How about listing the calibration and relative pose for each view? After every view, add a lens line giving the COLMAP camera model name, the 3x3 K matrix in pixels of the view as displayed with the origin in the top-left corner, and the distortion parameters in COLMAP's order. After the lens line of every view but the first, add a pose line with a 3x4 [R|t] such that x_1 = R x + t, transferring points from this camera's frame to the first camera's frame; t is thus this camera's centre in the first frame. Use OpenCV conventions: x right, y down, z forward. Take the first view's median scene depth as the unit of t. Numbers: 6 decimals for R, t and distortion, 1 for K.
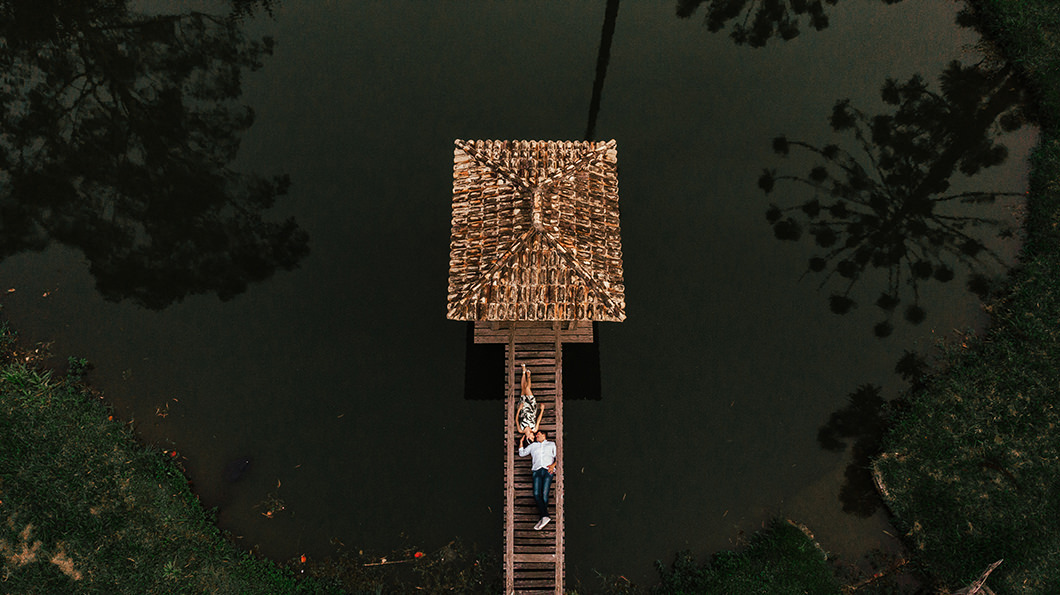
lens RADIAL K [[772.0, 0, 530.0], [0, 772.0, 286.2], [0, 0, 1]] dist [0.009168, 0.041346]
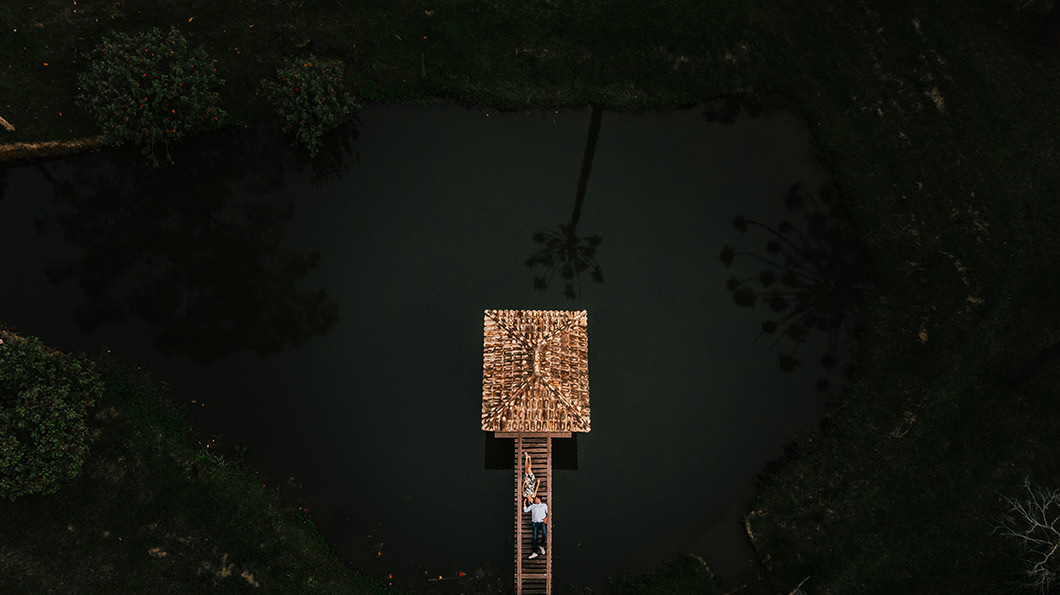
lens RADIAL K [[772.0, 0, 529.6], [0, 772.0, 304.2], [0, 0, 1]] dist [0.009168, 0.041346]
pose [[0.999875, 0.008188, 0.013517, -0.028161], [-0.008114, 0.999952, -0.005482, -0.203001], [-0.013562, 0.005372, 0.999894, -0.604399]]
